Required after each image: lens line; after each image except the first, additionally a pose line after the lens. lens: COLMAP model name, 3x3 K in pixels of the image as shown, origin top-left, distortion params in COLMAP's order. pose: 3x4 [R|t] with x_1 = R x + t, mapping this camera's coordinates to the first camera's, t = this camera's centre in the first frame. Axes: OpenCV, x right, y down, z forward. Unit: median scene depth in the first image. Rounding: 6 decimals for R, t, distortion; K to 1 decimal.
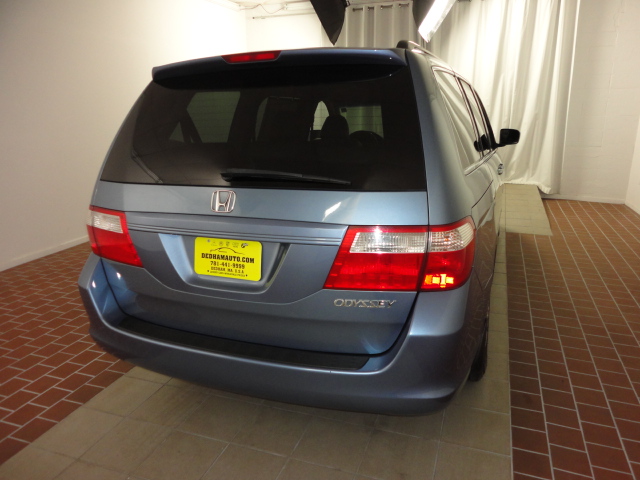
lens RADIAL K [[476.4, 0, 320.0], [0, 476.4, 240.0], [0, 0, 1]] dist [-0.020231, -0.002358]
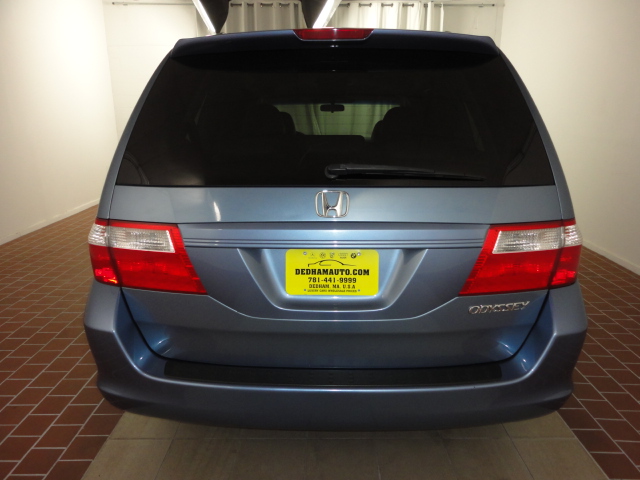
lens RADIAL K [[476.4, 0, 320.0], [0, 476.4, 240.0], [0, 0, 1]] dist [-0.020231, -0.002358]
pose [[0.937312, -0.064347, 0.342498, -0.493954], [0.067099, 0.997739, 0.003822, -0.022577], [-0.341970, 0.019399, 0.939511, 0.222327]]
